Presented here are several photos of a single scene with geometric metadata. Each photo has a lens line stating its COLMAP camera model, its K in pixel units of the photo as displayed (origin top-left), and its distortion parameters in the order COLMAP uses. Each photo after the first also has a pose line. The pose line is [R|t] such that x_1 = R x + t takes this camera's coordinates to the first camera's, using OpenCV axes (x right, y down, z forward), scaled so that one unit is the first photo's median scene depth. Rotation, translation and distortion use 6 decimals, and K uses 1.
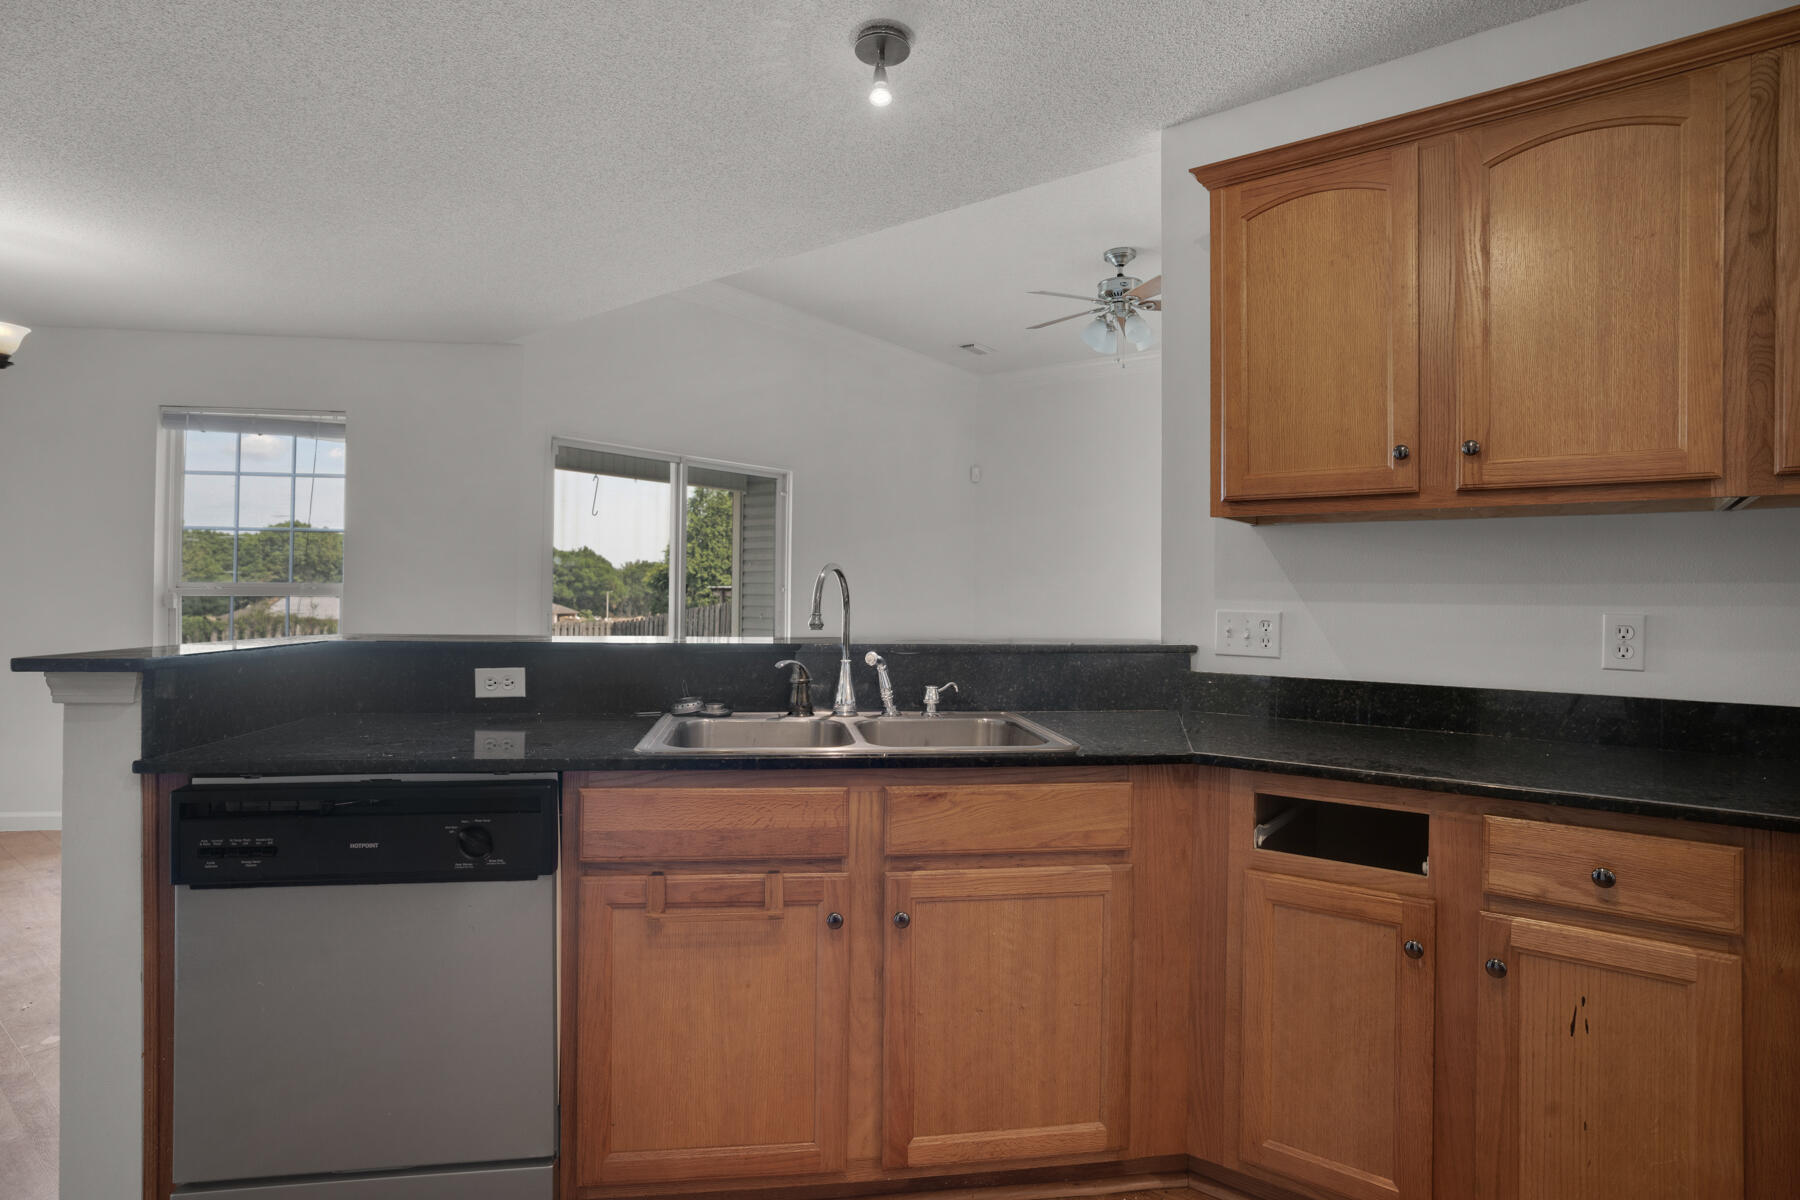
lens RADIAL K [[967.7, 0, 900.7], [0, 967.7, 597.6], [0, 0, 1]] dist [-0.016706, 0.000164]
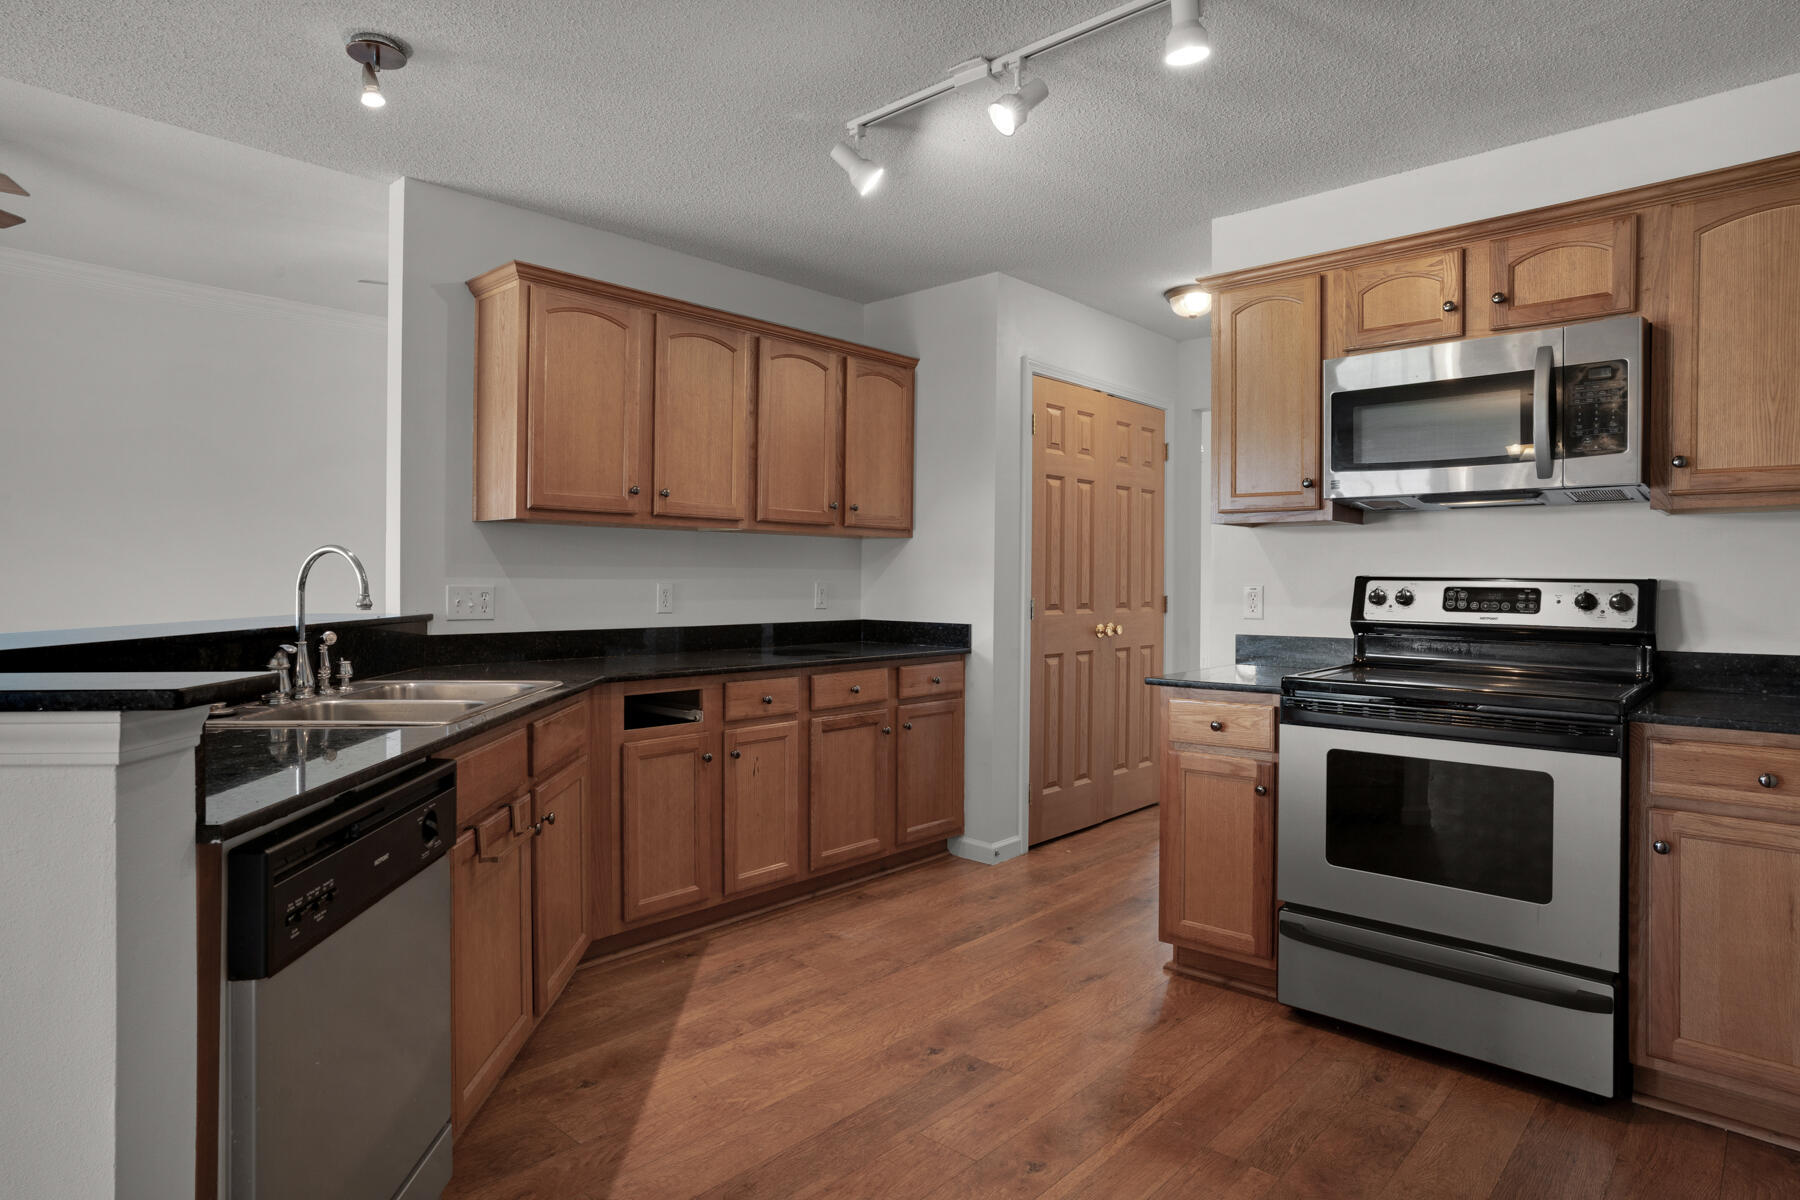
lens RADIAL K [[1004.4, 0, 899.2], [0, 1004.4, 589.8], [0, 0, 1]] dist [-0.040096, 0.023244]
pose [[0.093219, -0.021348, 0.995417, -1.212047], [0.000688, 0.999771, 0.021377, -0.011745], [-0.995645, -0.001308, 0.093212, 0.366303]]
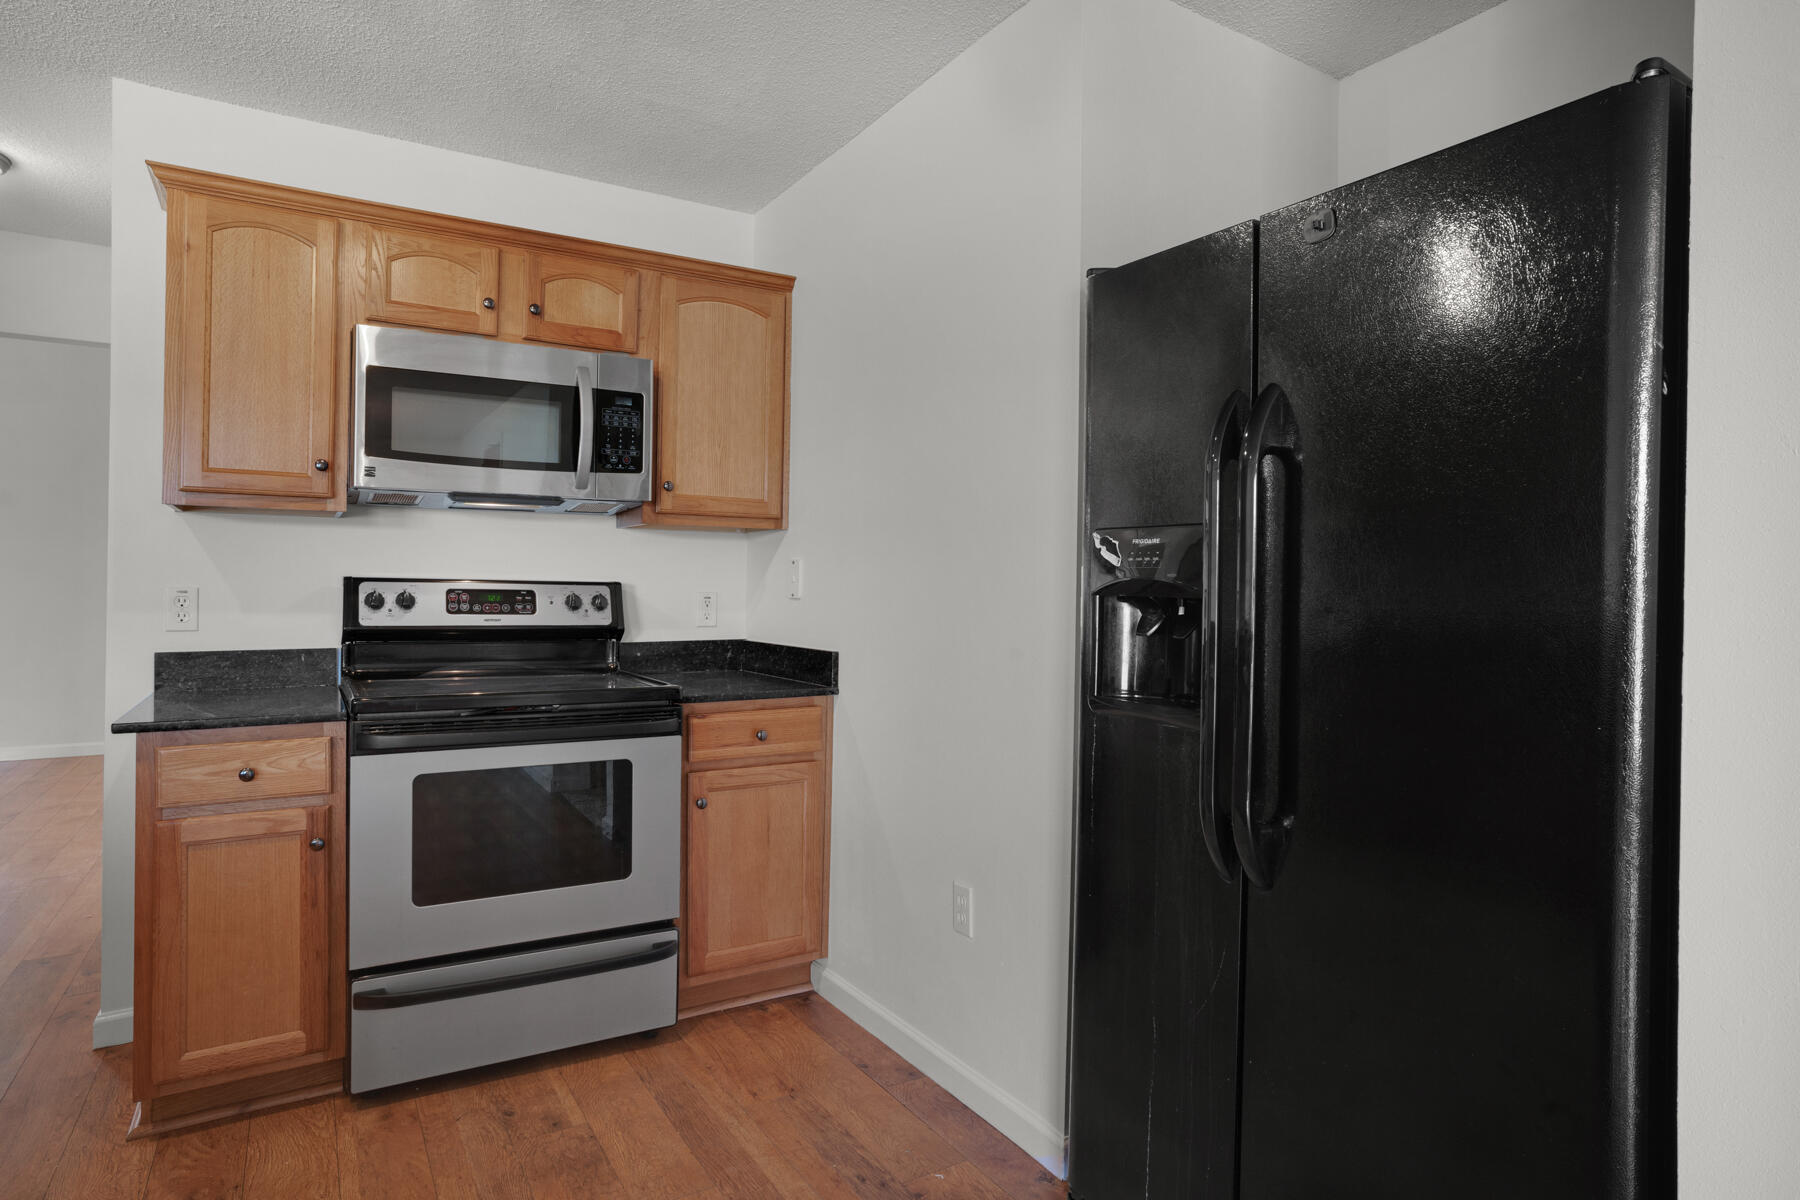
lens RADIAL K [[1004.4, 0, 897.0], [0, 1004.4, 586.3], [0, 0, 1]] dist [-0.040096, 0.023244]
pose [[-0.928550, -0.019718, 0.370683, -0.776438], [-0.018241, 0.999806, 0.007490, -0.010308], [-0.370759, 0.000193, -0.928729, 0.799702]]
